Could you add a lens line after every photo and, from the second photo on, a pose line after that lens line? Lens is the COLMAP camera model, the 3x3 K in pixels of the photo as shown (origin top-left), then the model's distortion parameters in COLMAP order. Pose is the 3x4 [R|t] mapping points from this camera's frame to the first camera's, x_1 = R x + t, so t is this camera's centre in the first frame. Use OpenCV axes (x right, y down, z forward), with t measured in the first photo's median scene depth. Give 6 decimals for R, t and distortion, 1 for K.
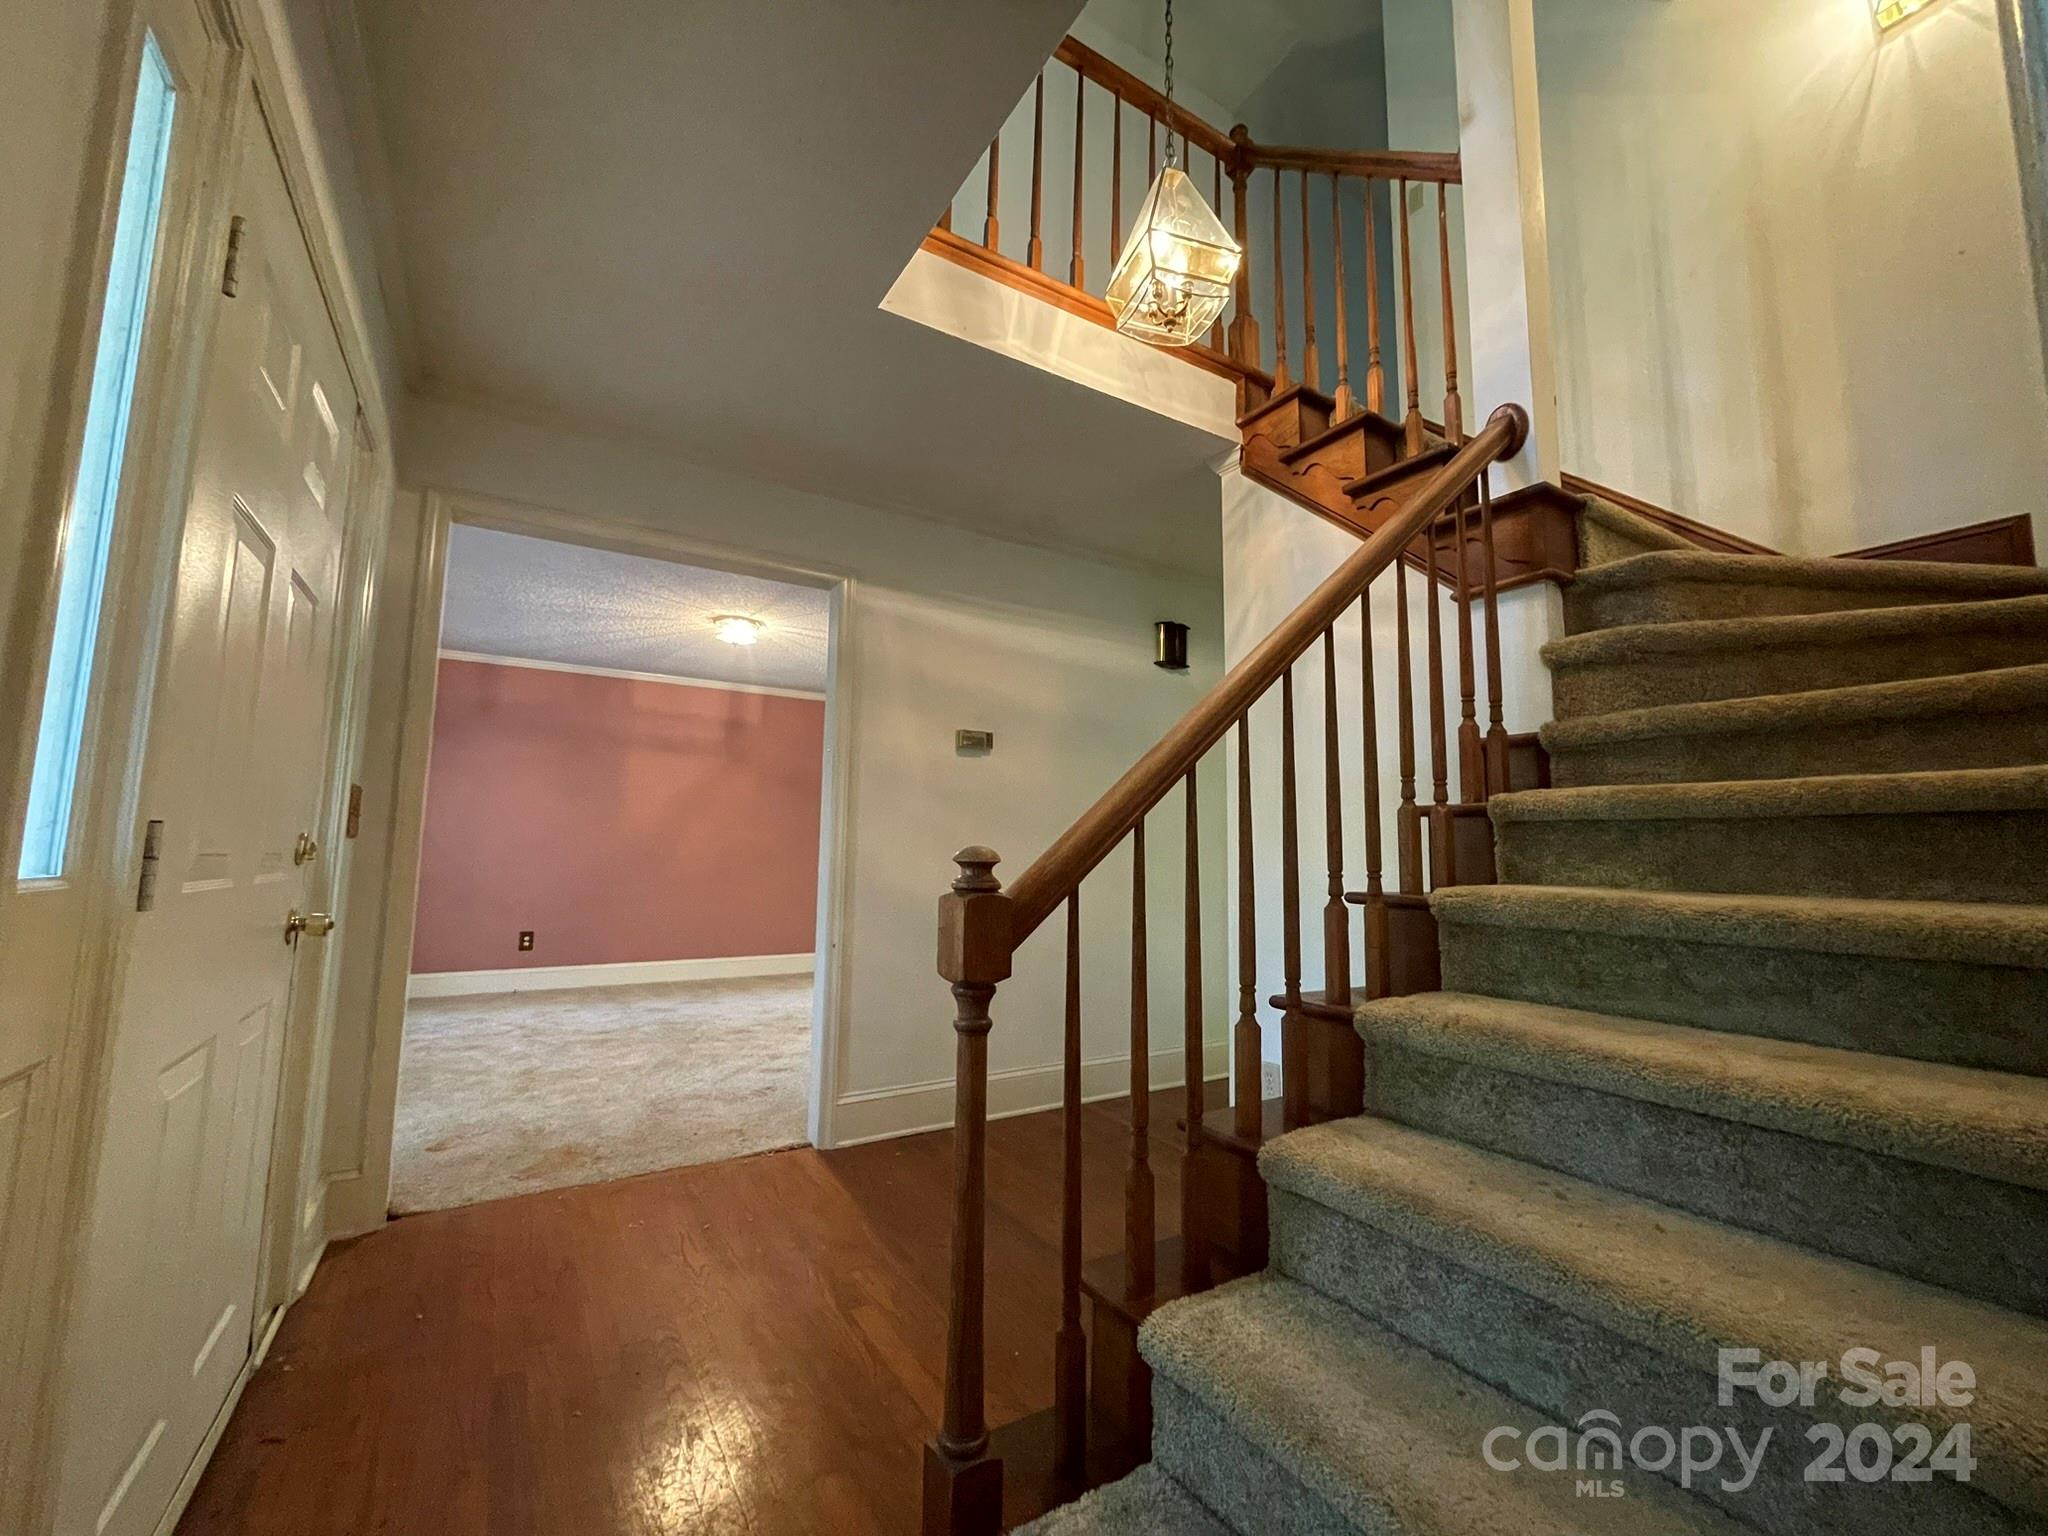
lens RADIAL K [[826.9, 0, 1024.6], [0, 826.9, 767.8], [0, 0, 1]] dist [0.001563, 0.000055]
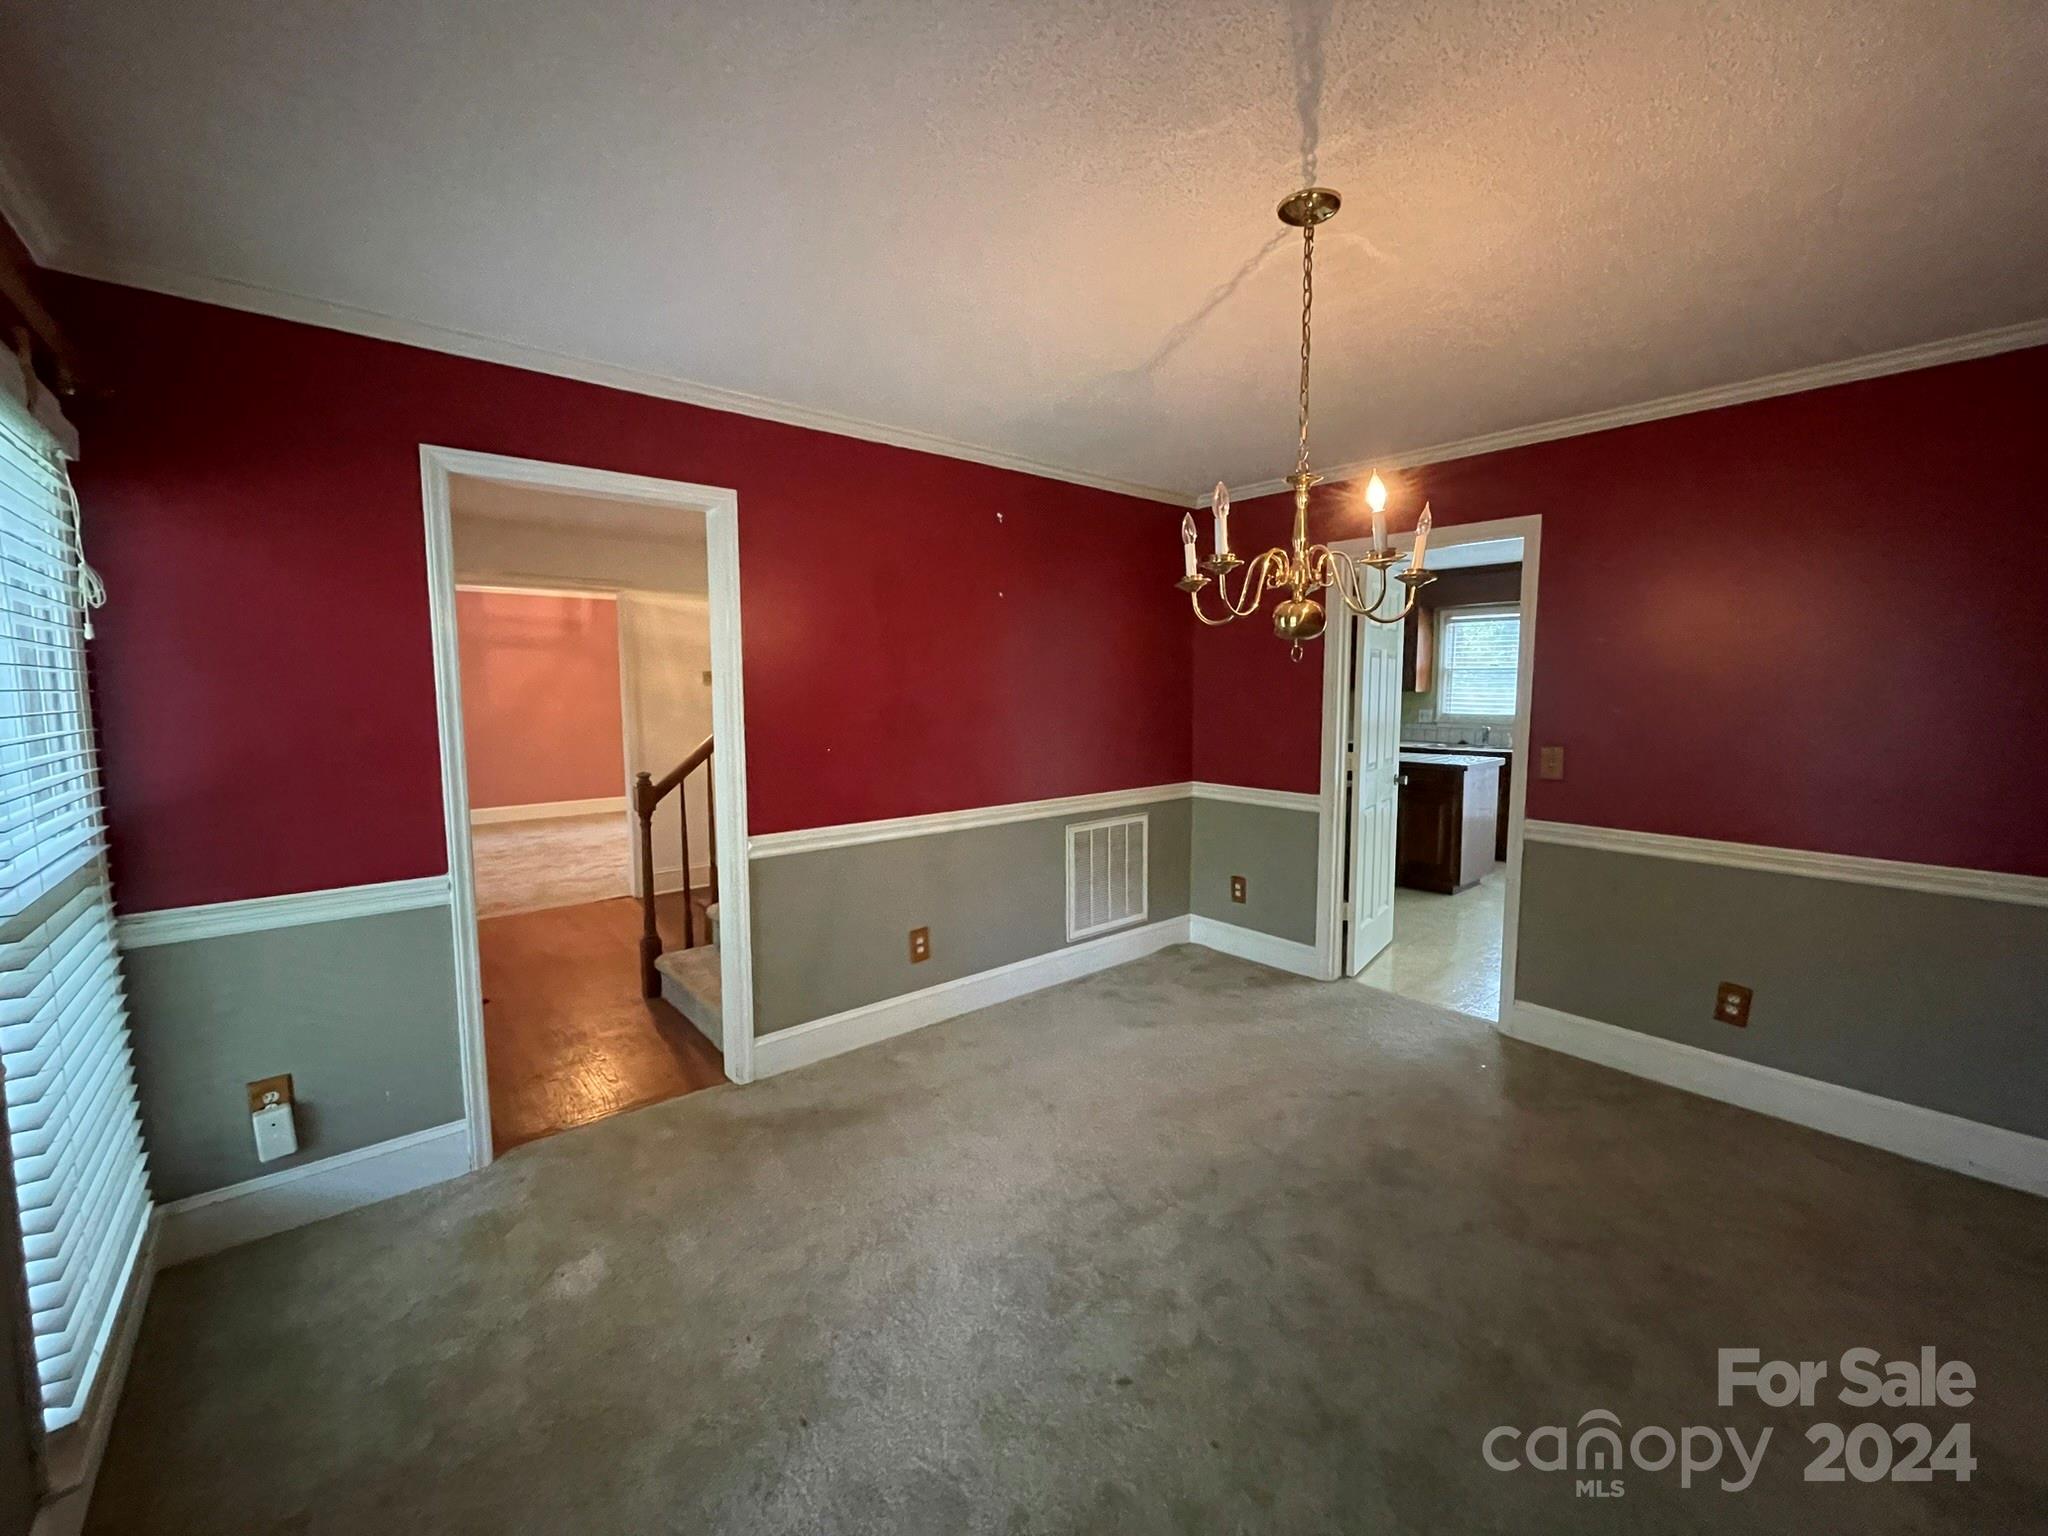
lens RADIAL K [[826.9, 0, 1022.1], [0, 826.9, 760.2], [0, 0, 1]] dist [0.001563, 0.000055]
pose [[0.989755, -0.033351, 0.138826, 0.861713], [0.004481, 0.979111, 0.203275, -0.537040], [-0.142706, -0.200570, 0.969230, -2.102958]]
